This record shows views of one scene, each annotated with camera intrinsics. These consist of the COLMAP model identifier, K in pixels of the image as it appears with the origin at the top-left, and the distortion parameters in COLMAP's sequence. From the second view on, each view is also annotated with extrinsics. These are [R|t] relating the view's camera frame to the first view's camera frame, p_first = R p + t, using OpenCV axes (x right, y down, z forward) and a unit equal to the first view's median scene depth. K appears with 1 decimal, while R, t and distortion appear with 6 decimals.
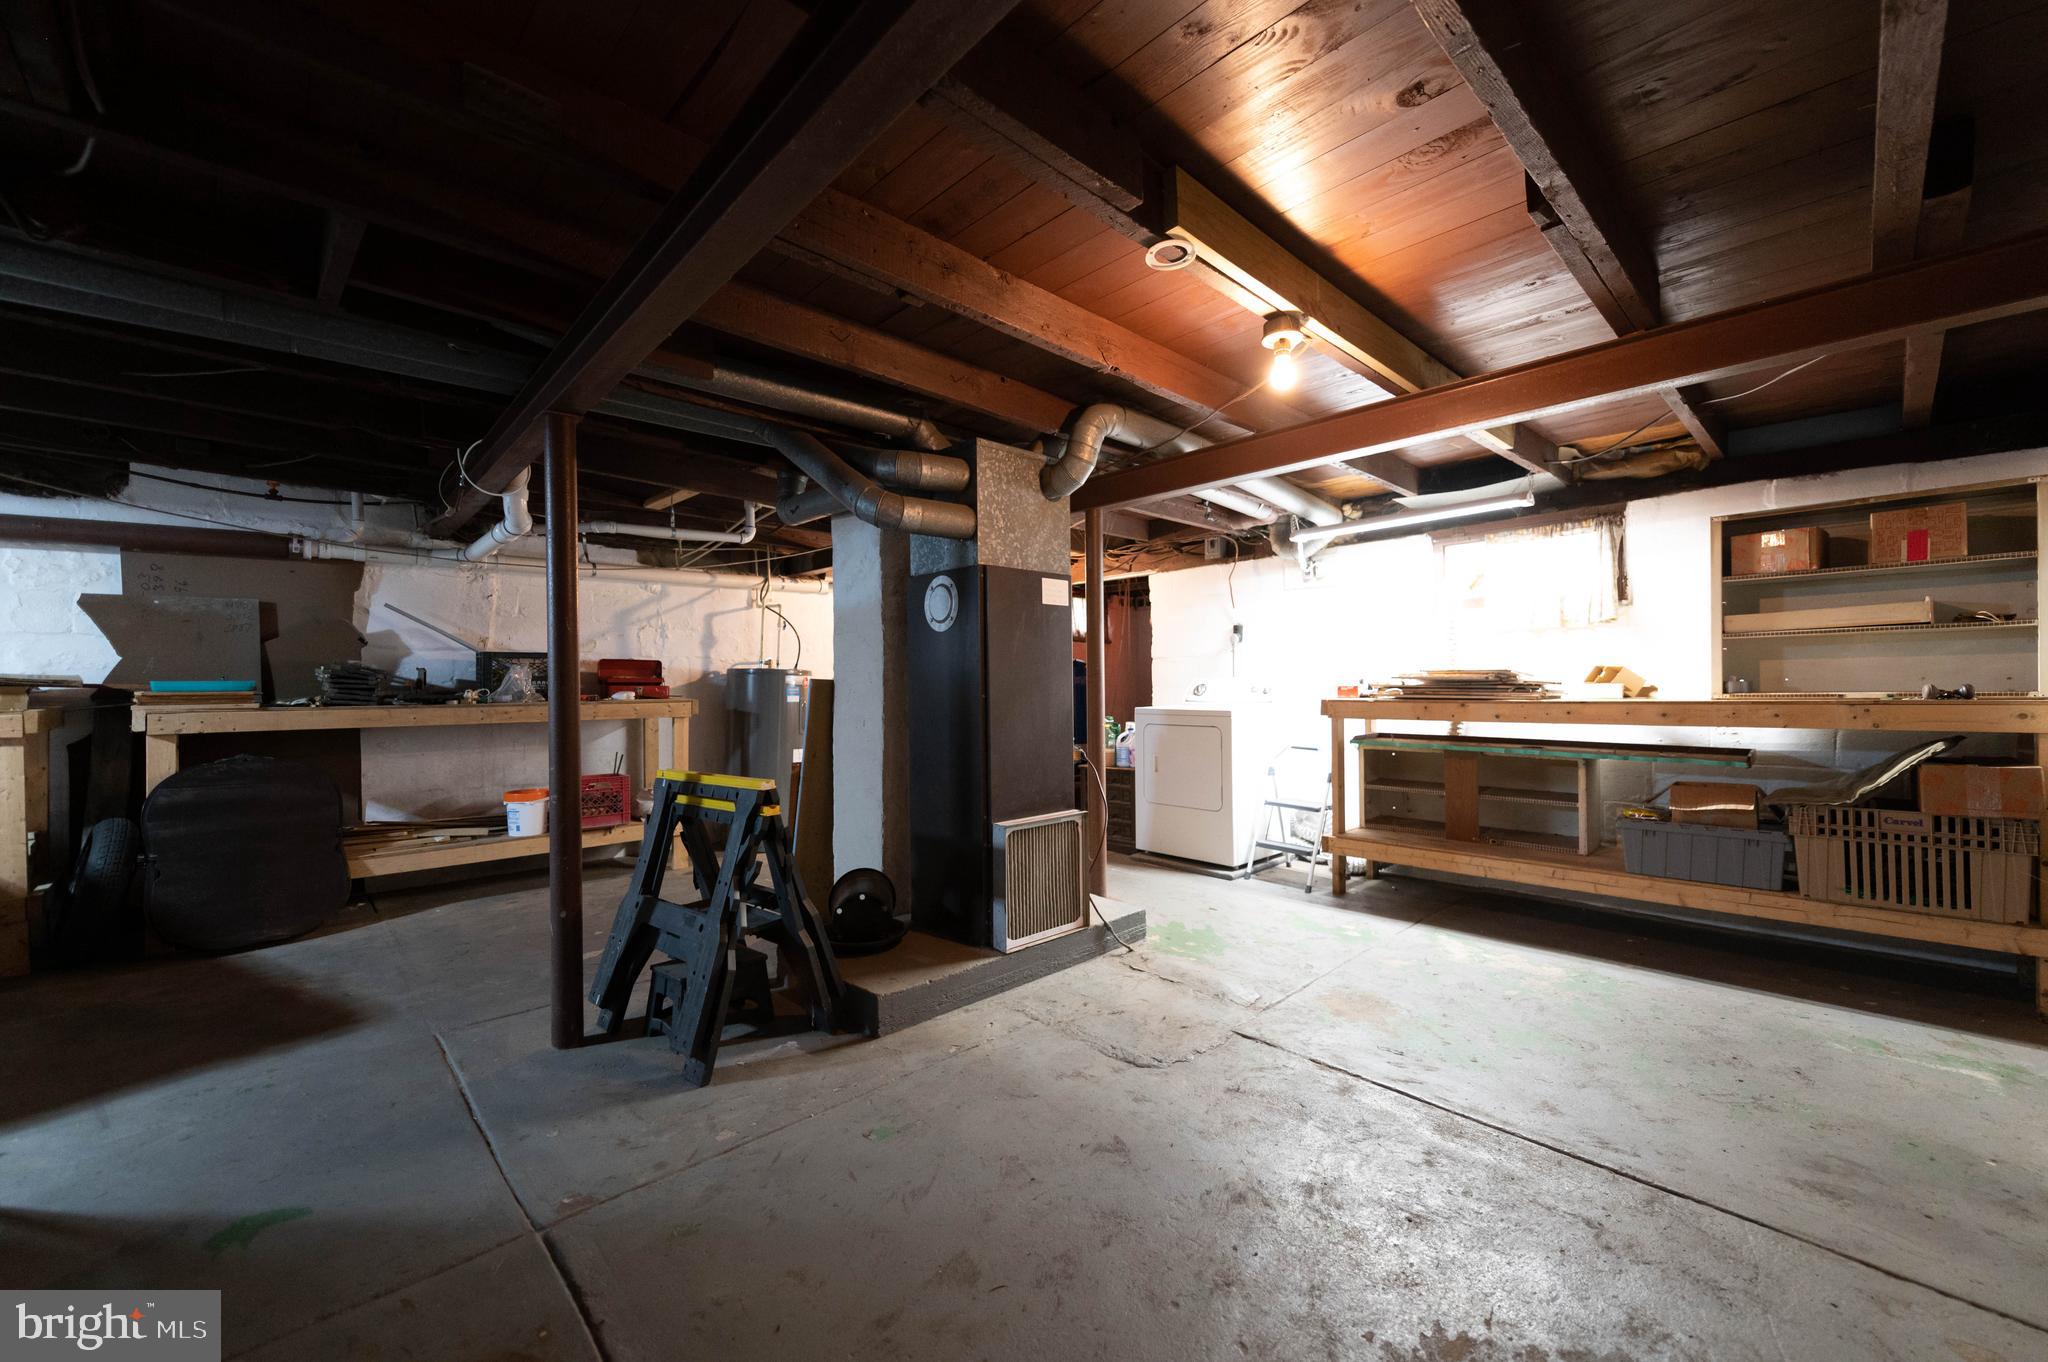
lens RADIAL K [[802.8, 0, 1036.2], [0, 802.8, 682.1], [0, 0, 1]] dist [0.011649, -0.002851]
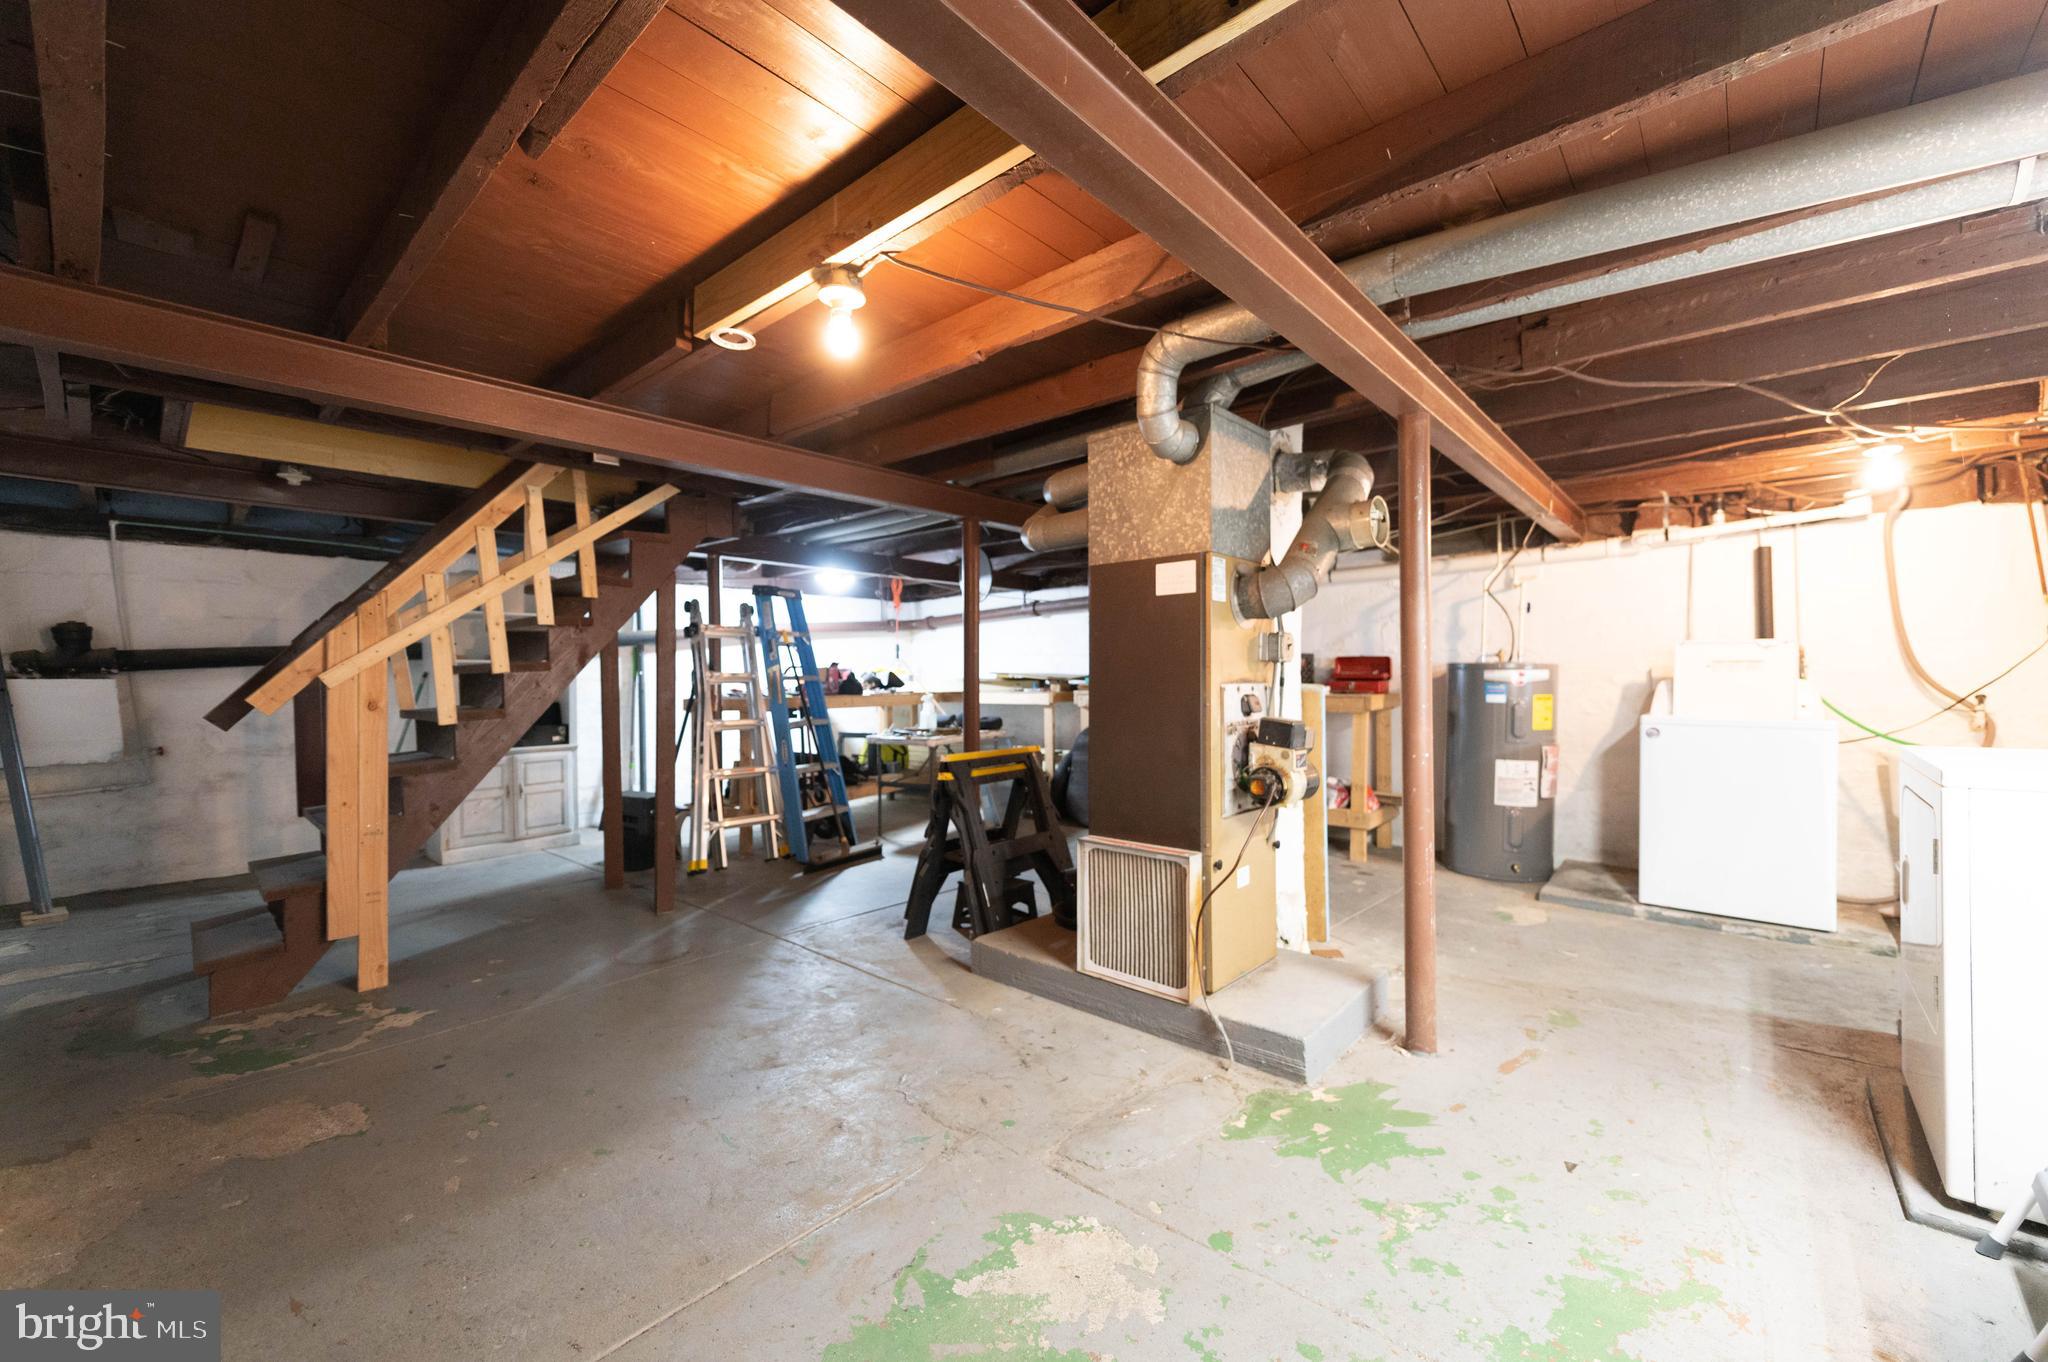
lens RADIAL K [[802.8, 0, 1041.0], [0, 802.8, 680.6], [0, 0, 1]] dist [0.011649, -0.002851]
pose [[0.074330, 0.010073, -0.997183, 0.837485], [0.009441, 0.999897, 0.010804, -0.018437], [0.997189, -0.010218, 0.074227, 0.812902]]
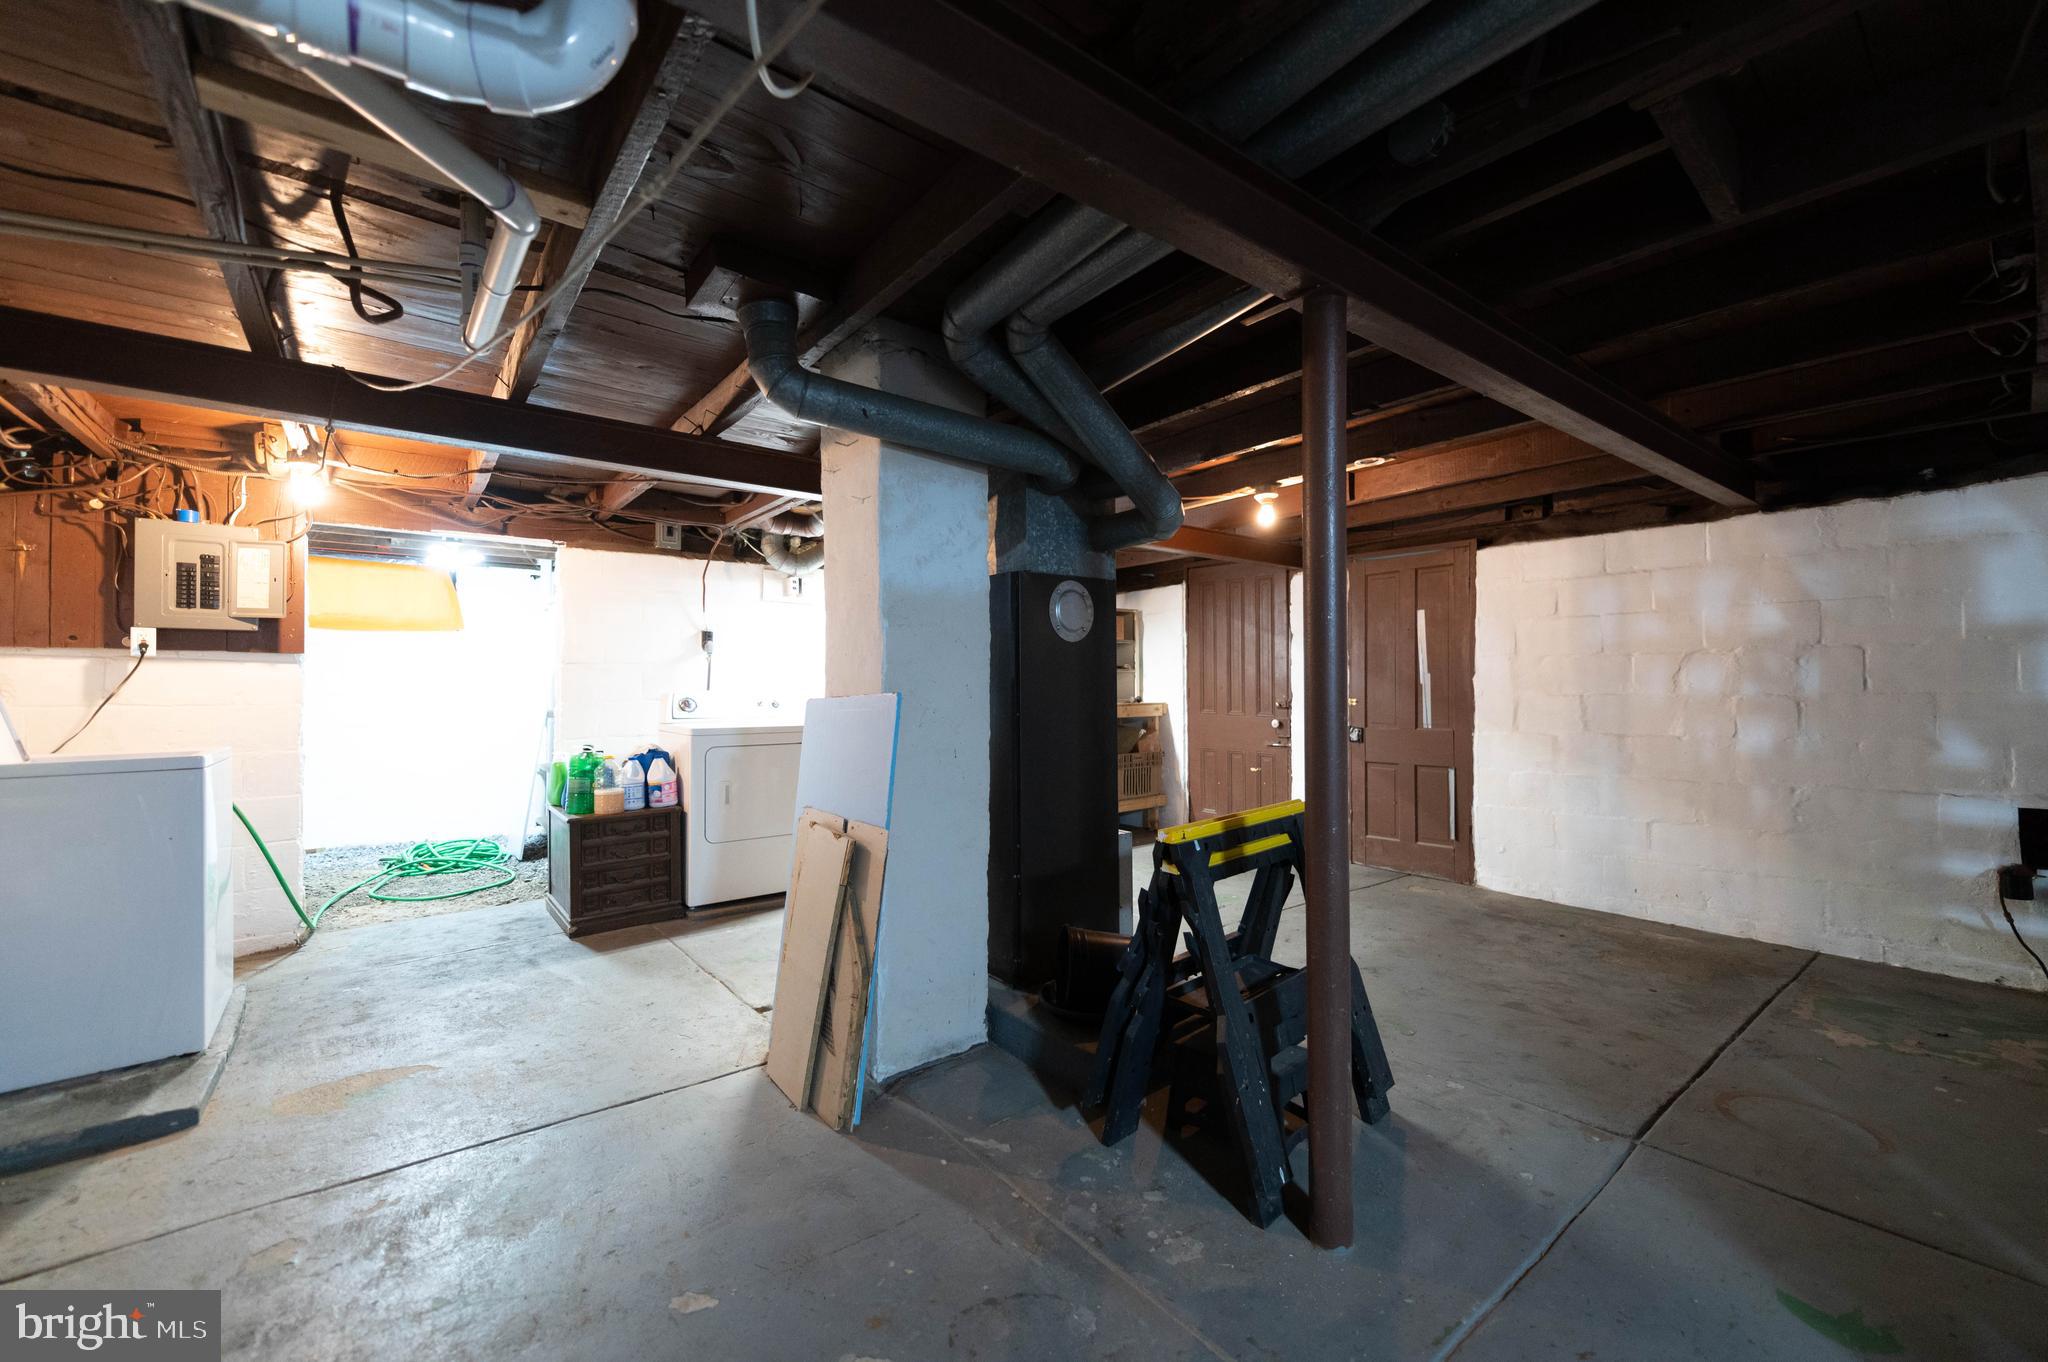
lens RADIAL K [[802.8, 0, 1034.6], [0, 802.8, 681.9], [0, 0, 1]] dist [0.011649, -0.002851]
pose [[0.094479, 0.014197, 0.995426, -1.019549], [-0.001009, 0.999899, -0.014165, -0.004227], [-0.995526, 0.000334, 0.094484, 0.943148]]
